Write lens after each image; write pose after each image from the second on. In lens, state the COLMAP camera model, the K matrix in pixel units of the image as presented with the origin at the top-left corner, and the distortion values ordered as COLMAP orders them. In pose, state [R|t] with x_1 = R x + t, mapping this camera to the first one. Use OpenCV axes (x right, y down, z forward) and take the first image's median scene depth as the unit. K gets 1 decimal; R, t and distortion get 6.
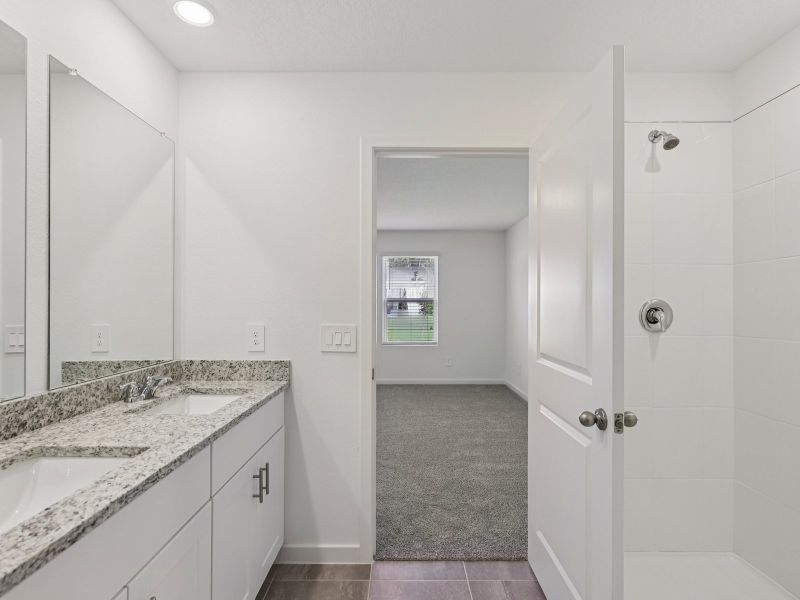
lens RADIAL K [[479.2, 0, 398.8], [0, 479.2, 305.2], [0, 0, 1]] dist [0.002192, 0.001049]
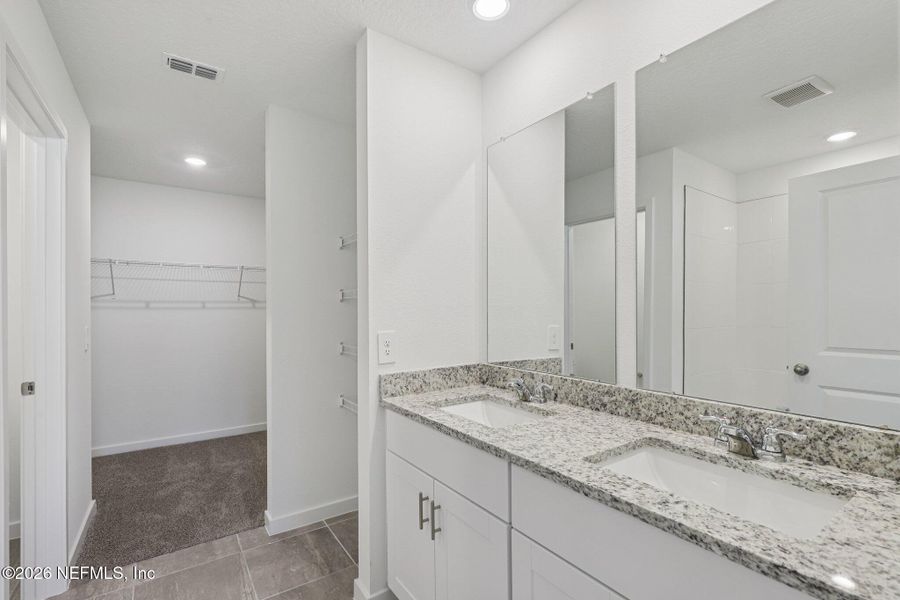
lens RADIAL K [[437.9, 0, 456.8], [0, 437.9, 301.3], [0, 0, 1]] dist [0.001602, -0.000027]
pose [[-0.830511, -0.002687, -0.556995, 0.146470], [0.005161, 0.999908, -0.012520, -0.003769], [0.556978, -0.013272, -0.830421, 1.645330]]
